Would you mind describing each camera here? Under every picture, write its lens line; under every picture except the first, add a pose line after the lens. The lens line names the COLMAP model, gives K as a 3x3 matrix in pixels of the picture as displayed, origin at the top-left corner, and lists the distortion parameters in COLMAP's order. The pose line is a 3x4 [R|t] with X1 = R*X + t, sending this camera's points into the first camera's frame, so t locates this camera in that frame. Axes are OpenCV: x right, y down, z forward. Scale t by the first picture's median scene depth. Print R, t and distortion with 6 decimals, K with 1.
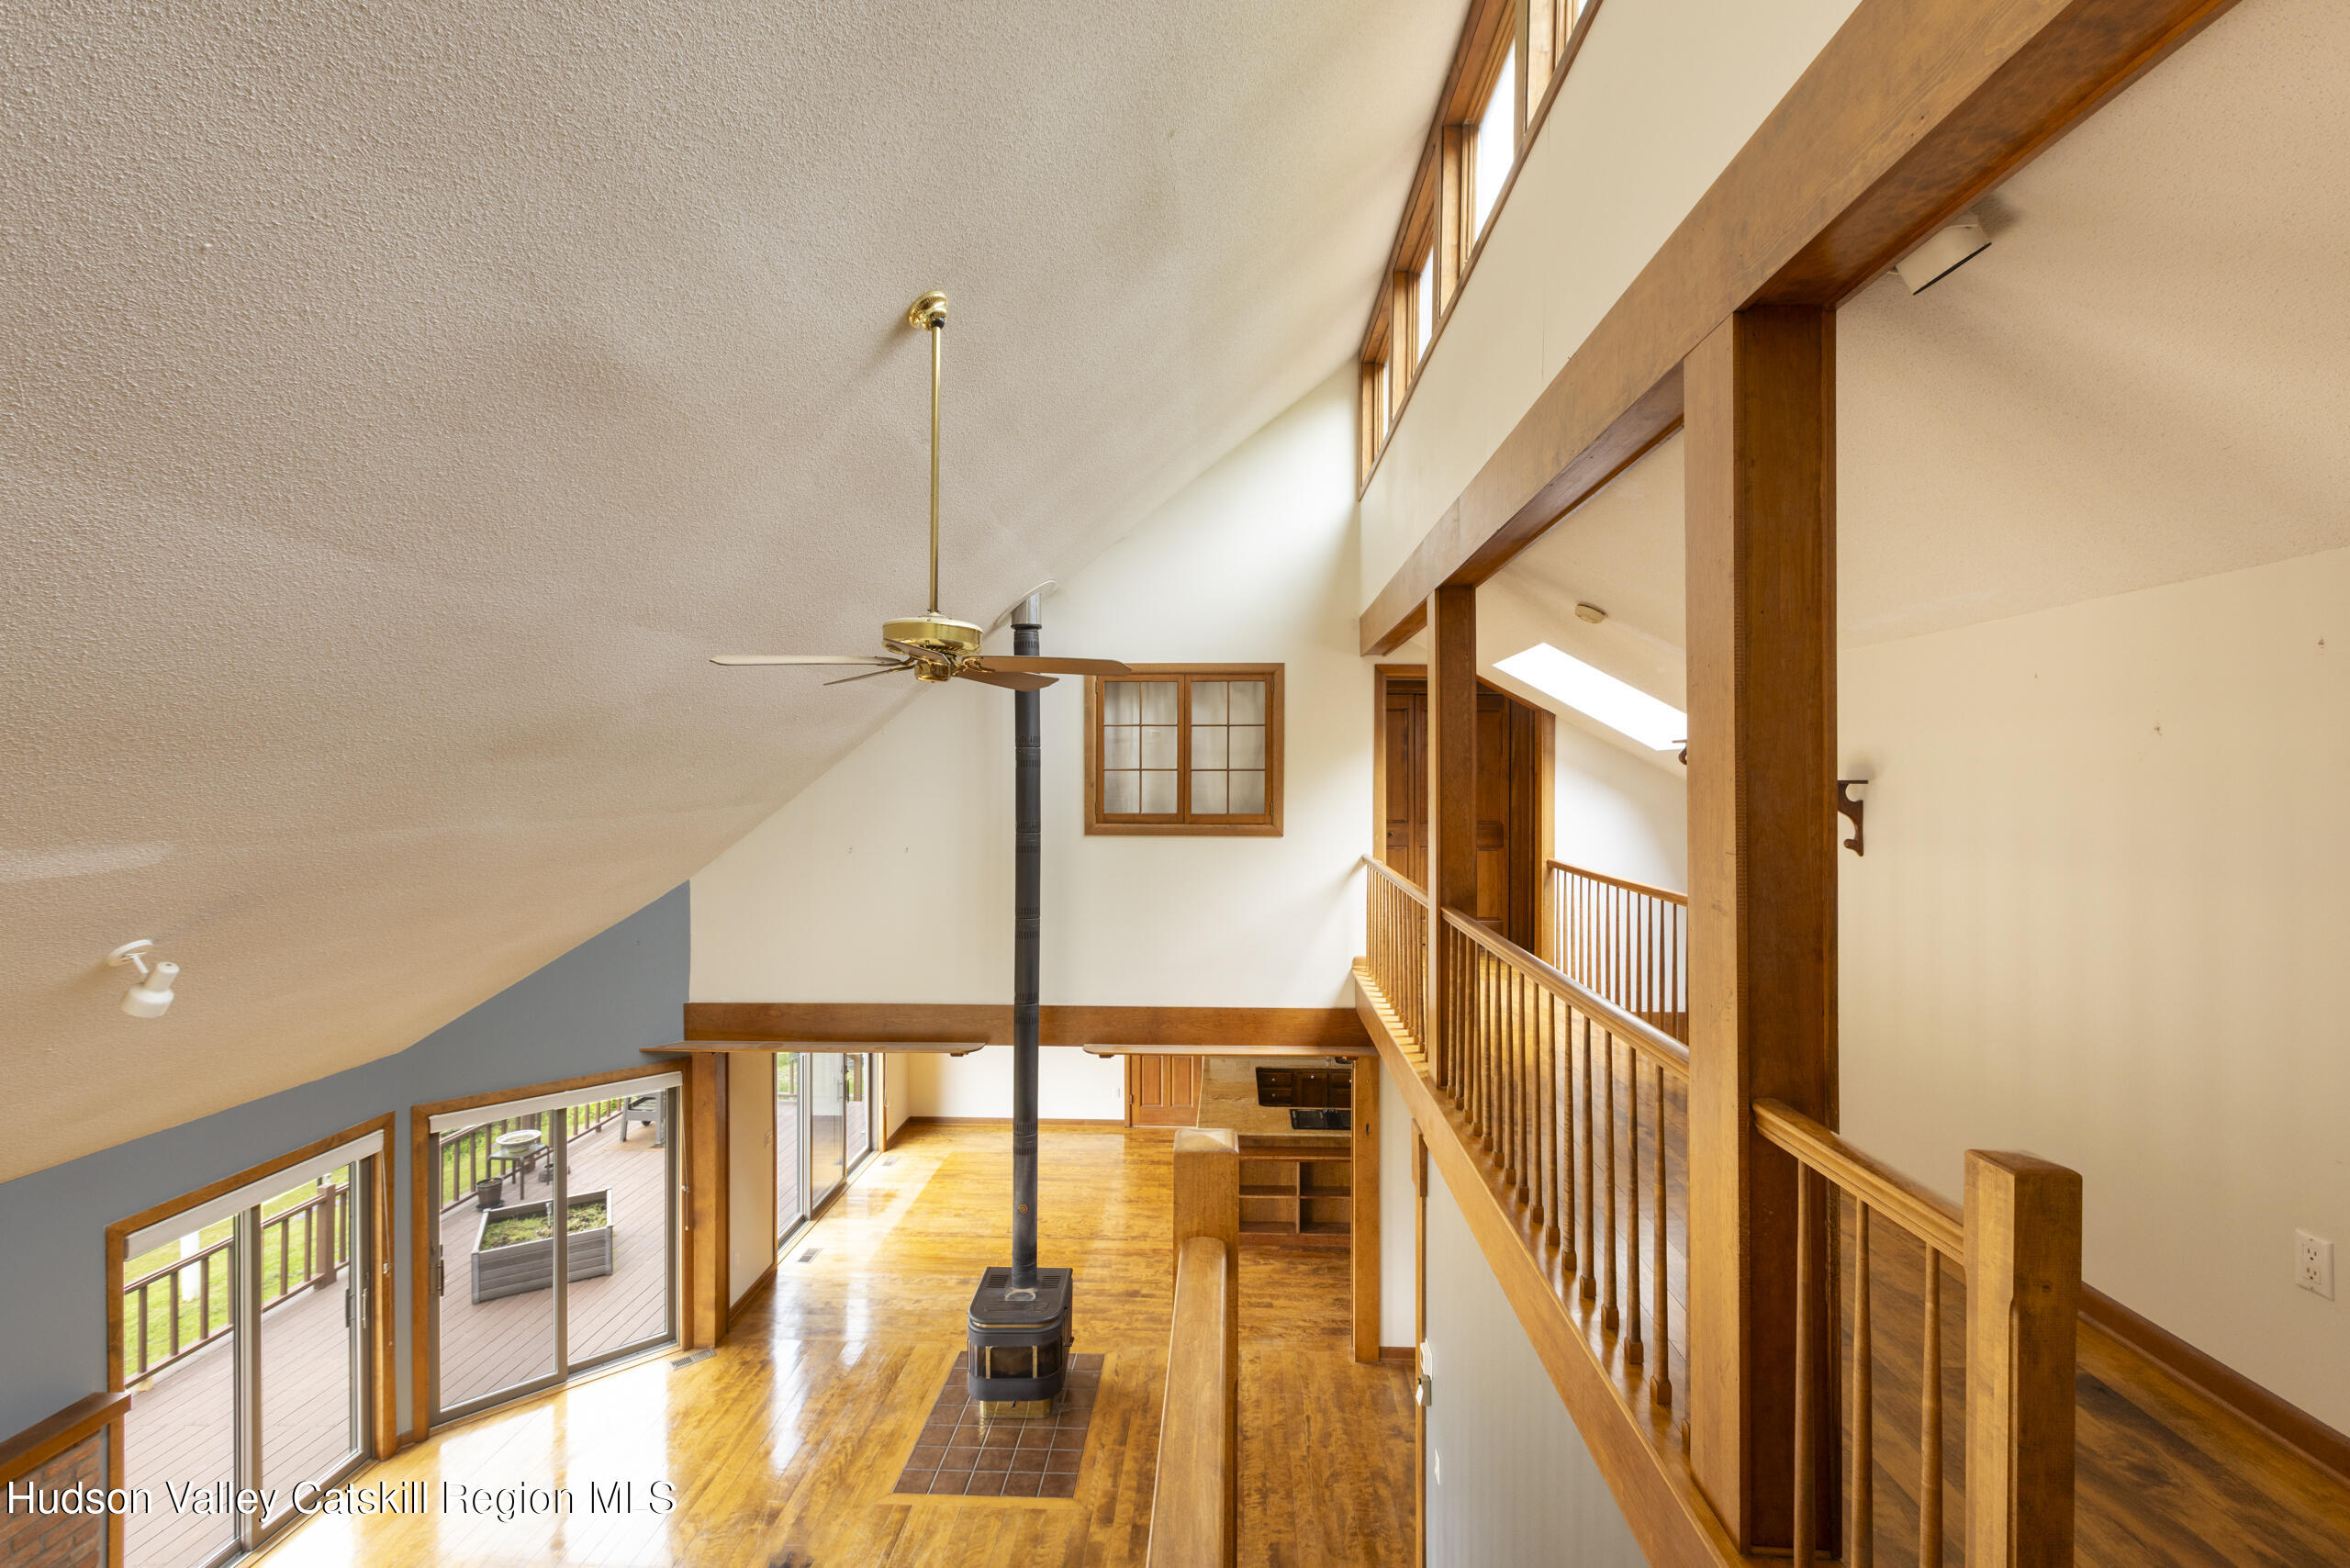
lens RADIAL K [[1055.1, 0, 1139.5], [0, 1055.1, 778.6], [0, 0, 1]] dist [0.002515, 0.000567]
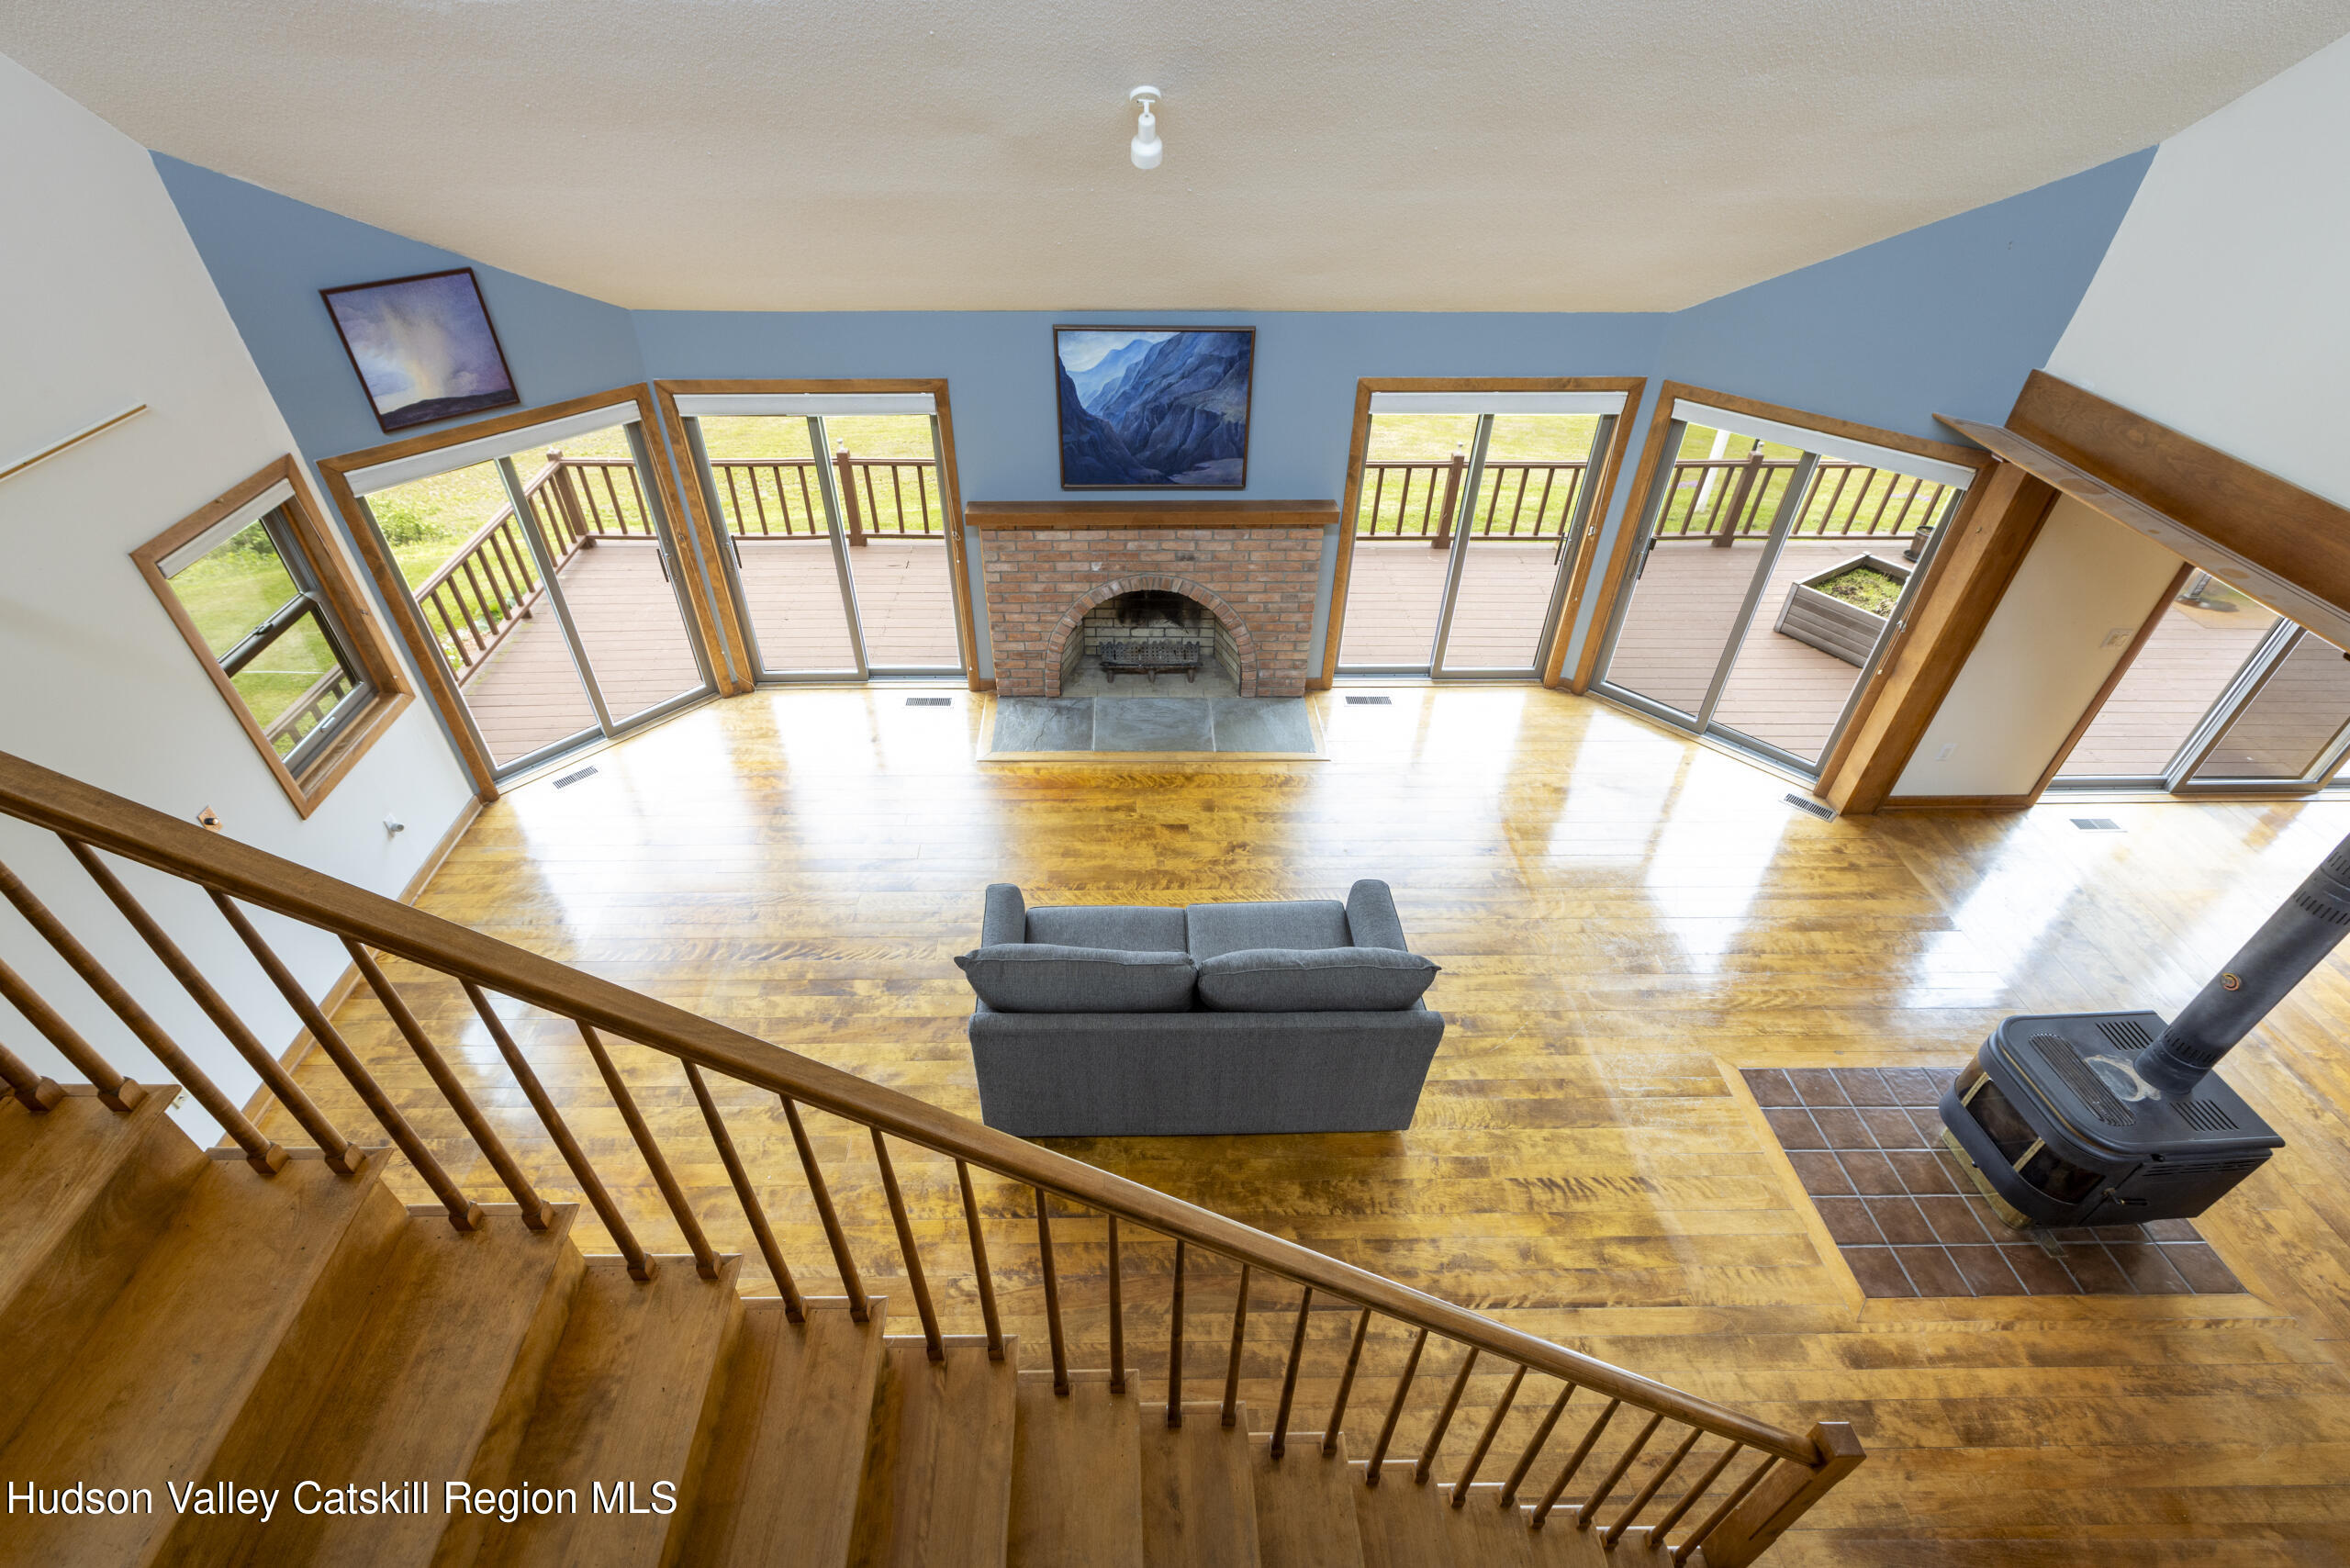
lens RADIAL K [[1055.1, 0, 1139.5], [0, 1055.1, 778.6], [0, 0, 1]] dist [0.002515, 0.000567]
pose [[0.097198, 0.621516, -0.777348, 0.172291], [-0.008995, 0.781563, 0.623761, 0.015247], [0.995224, -0.053636, 0.081557, 0.428904]]
